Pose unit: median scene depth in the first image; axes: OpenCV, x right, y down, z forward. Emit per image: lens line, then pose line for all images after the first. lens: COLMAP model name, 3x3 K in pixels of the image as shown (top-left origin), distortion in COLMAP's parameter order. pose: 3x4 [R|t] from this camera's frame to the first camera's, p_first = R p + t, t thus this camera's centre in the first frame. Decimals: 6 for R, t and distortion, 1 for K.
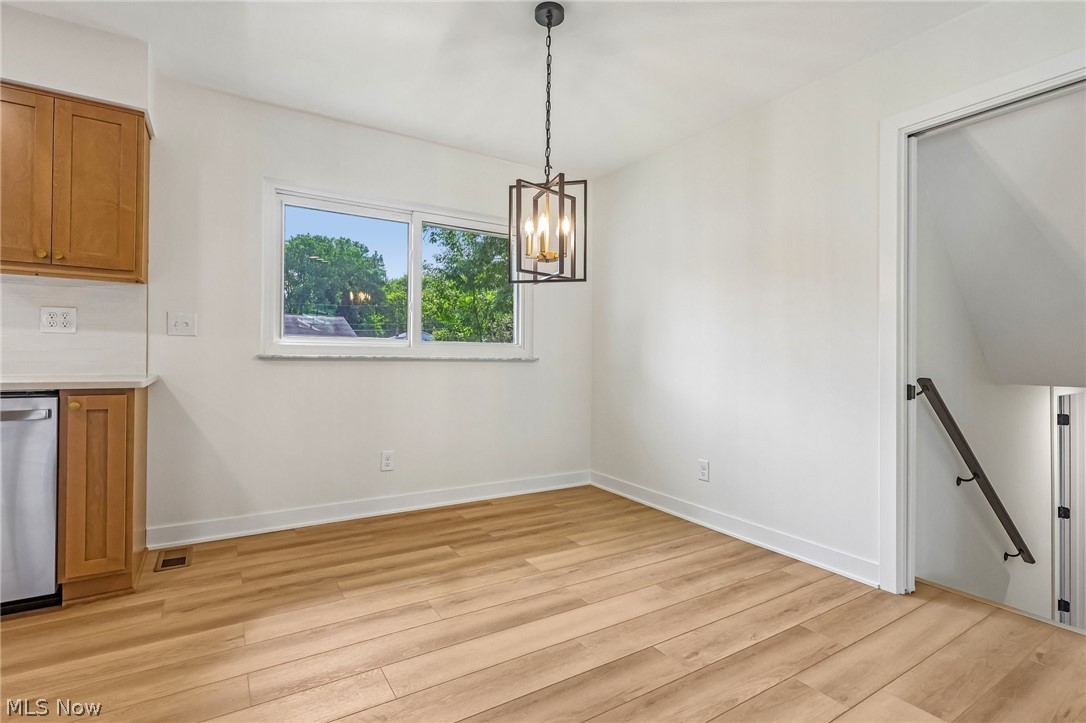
lens RADIAL K [[515.1, 0, 543.0], [0, 515.1, 361.5], [0, 0, 1]] dist [-0.004726, 0.000202]
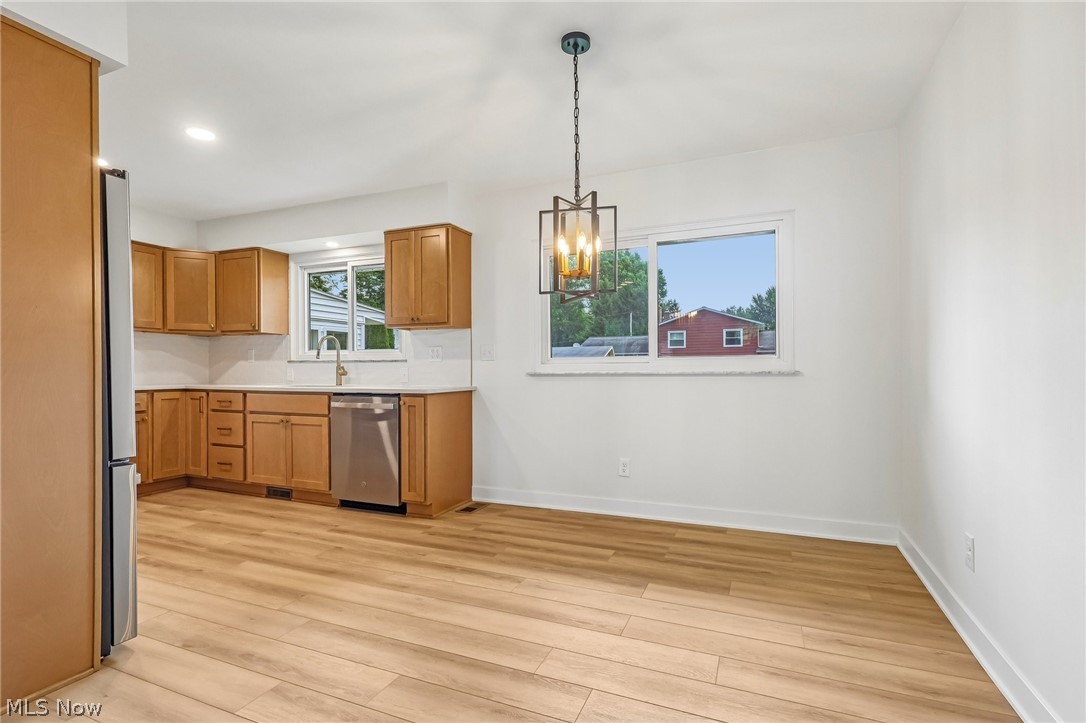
lens RADIAL K [[524.5, 0, 539.3], [0, 524.5, 360.0], [0, 0, 1]] dist [-0.003500, 0.000500]
pose [[0.557935, -0.035284, -0.829134, 0.615757], [0.007274, 0.999265, -0.037630, 0.006682], [0.829853, 0.014964, 0.557781, 0.261486]]
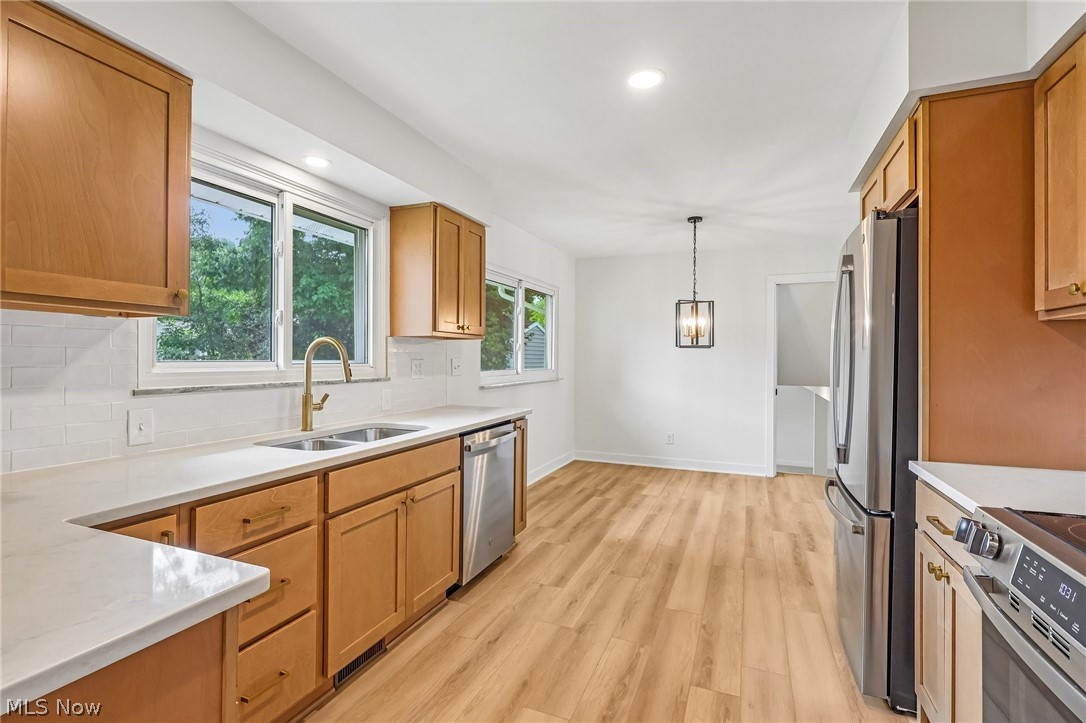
lens RADIAL K [[524.5, 0, 539.3], [0, 524.5, 360.0], [0, 0, 1]] dist [-0.003500, 0.000500]
pose [[0.808701, -0.014193, 0.588049, -1.288322], [0.010690, 0.999898, 0.009432, -0.098594], [-0.588123, -0.001341, 0.808770, -0.258178]]
